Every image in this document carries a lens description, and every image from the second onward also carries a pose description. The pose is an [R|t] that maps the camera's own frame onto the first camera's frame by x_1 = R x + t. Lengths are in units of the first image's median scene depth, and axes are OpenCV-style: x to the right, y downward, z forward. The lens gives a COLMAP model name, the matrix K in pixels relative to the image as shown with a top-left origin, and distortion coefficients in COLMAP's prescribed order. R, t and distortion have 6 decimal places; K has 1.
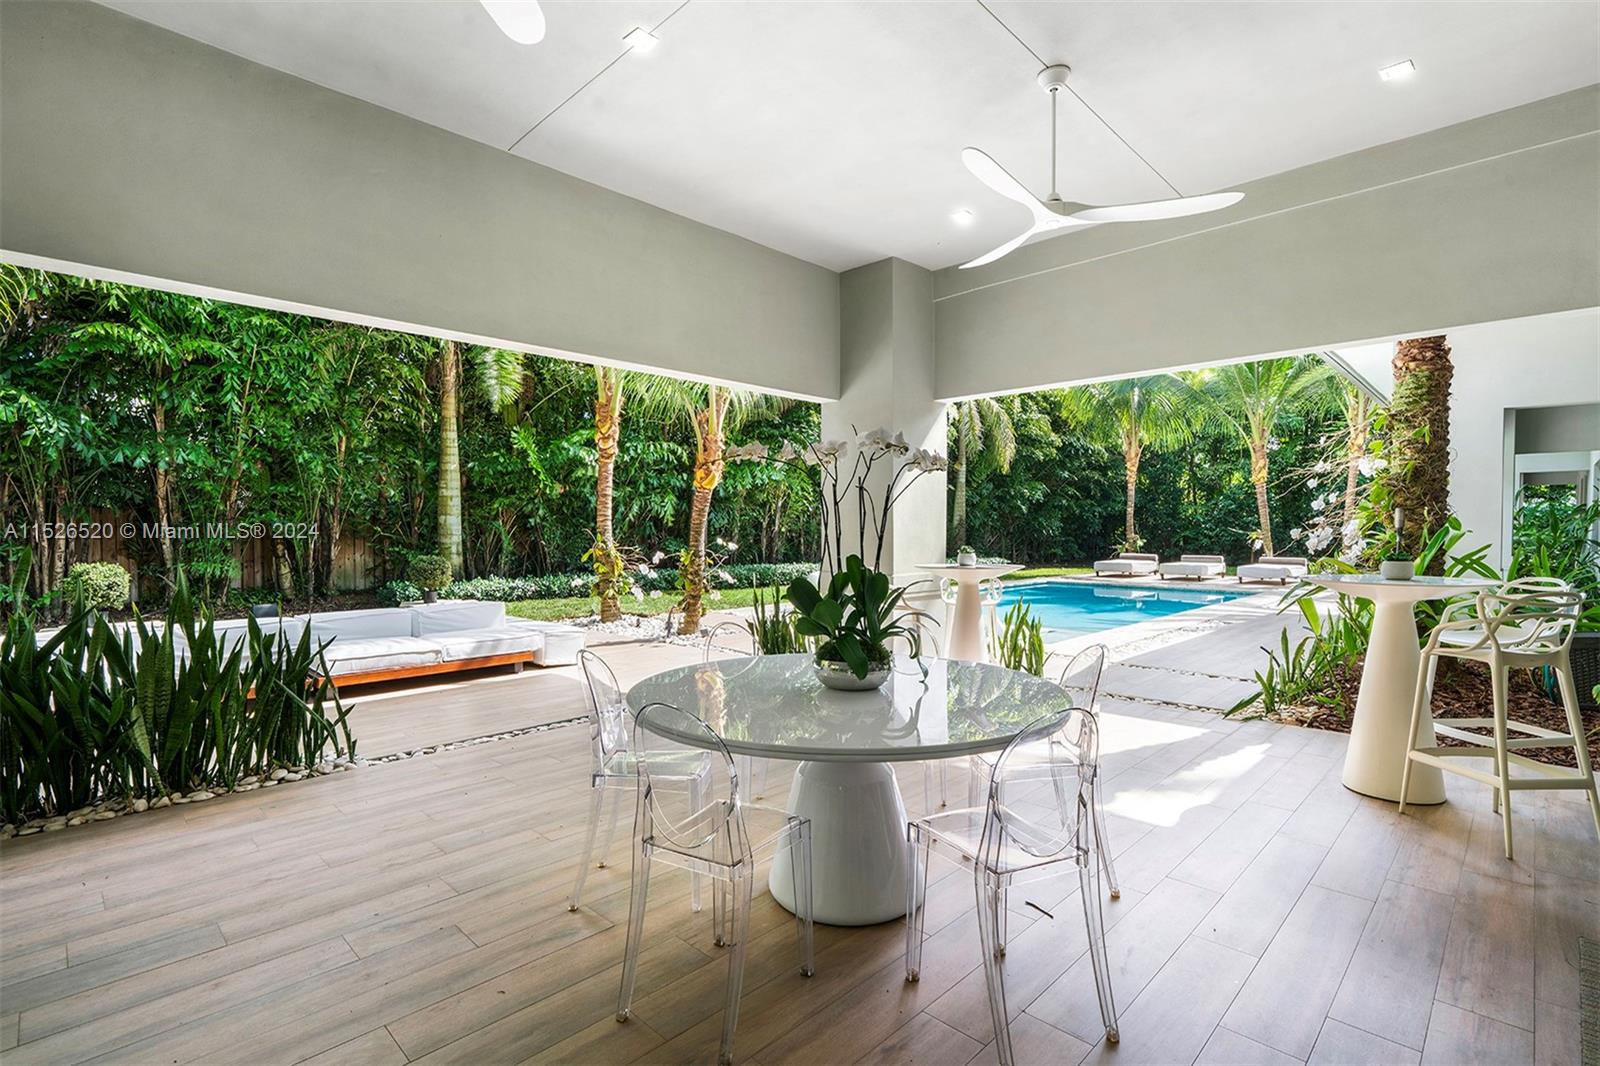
lens RADIAL K [[714.8, 0, 798.7], [0, 714.8, 546.3], [0, 0, 1]] dist [0.000029, -0.000490]
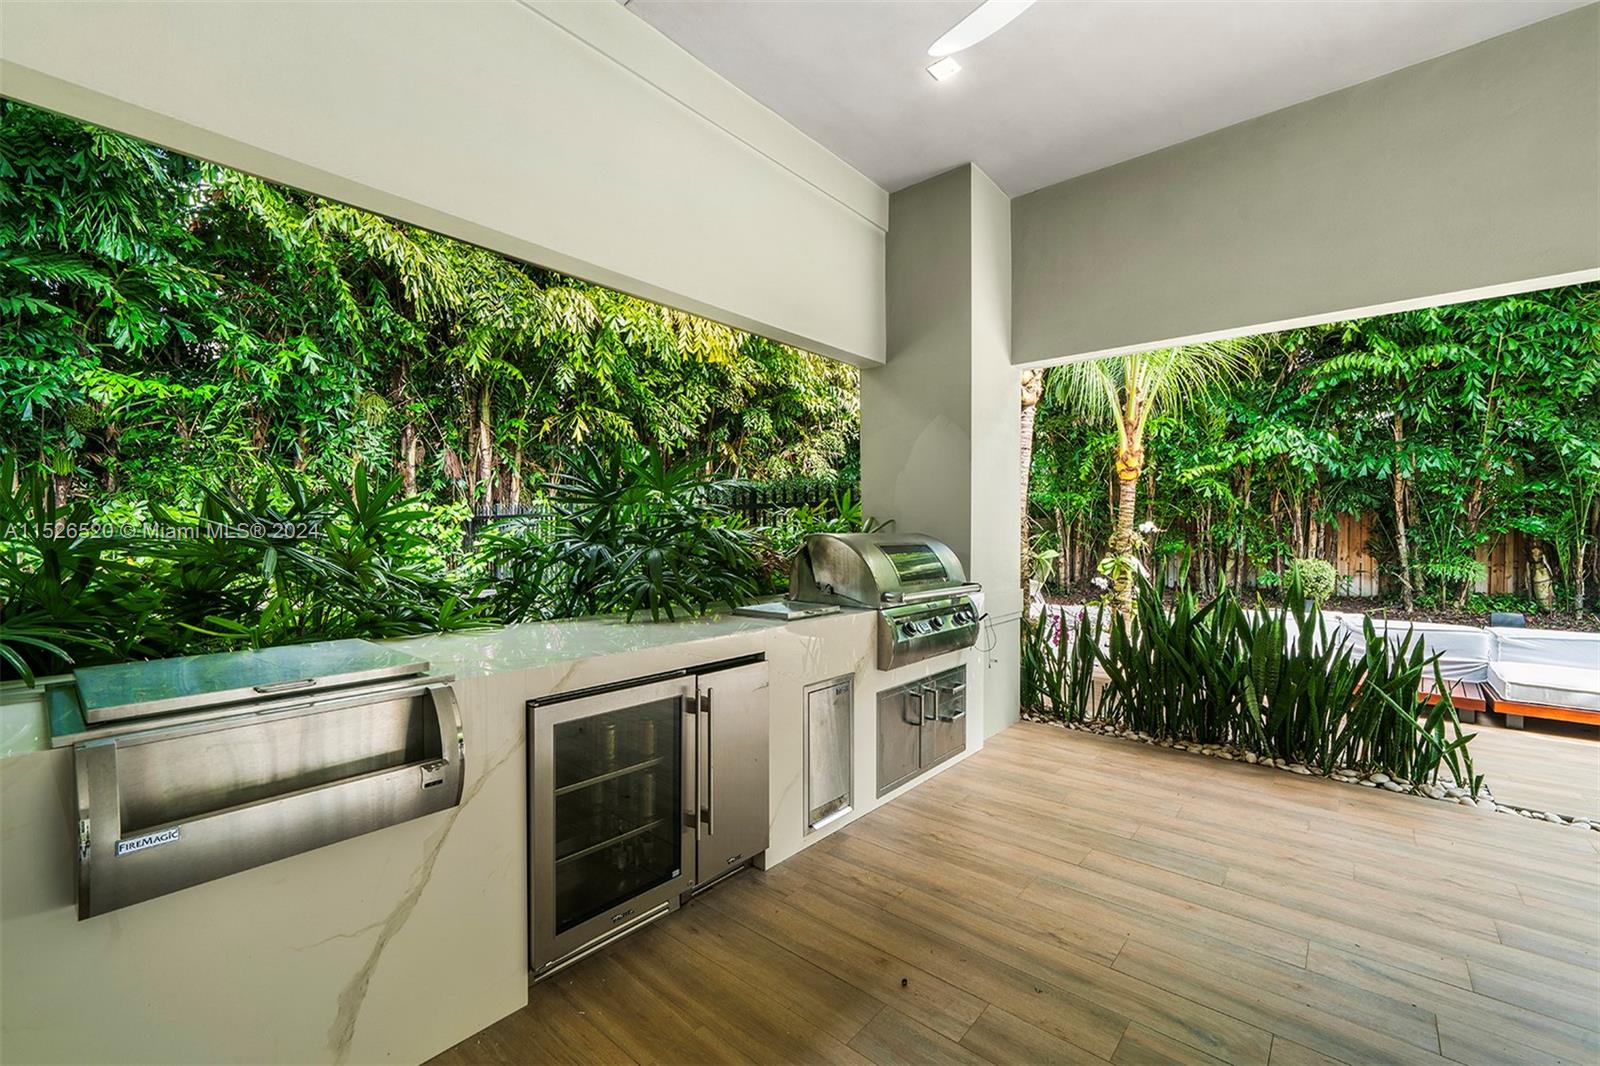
lens RADIAL K [[657.7, 0, 799.3], [0, 657.7, 521.9], [0, 0, 1]] dist [-0.000574, 0.000124]
pose [[0.092517, -0.009788, -0.995663, 0.107136], [-0.026993, 0.999560, -0.012335, -0.005722], [0.995345, 0.028018, 0.092212, 0.089826]]
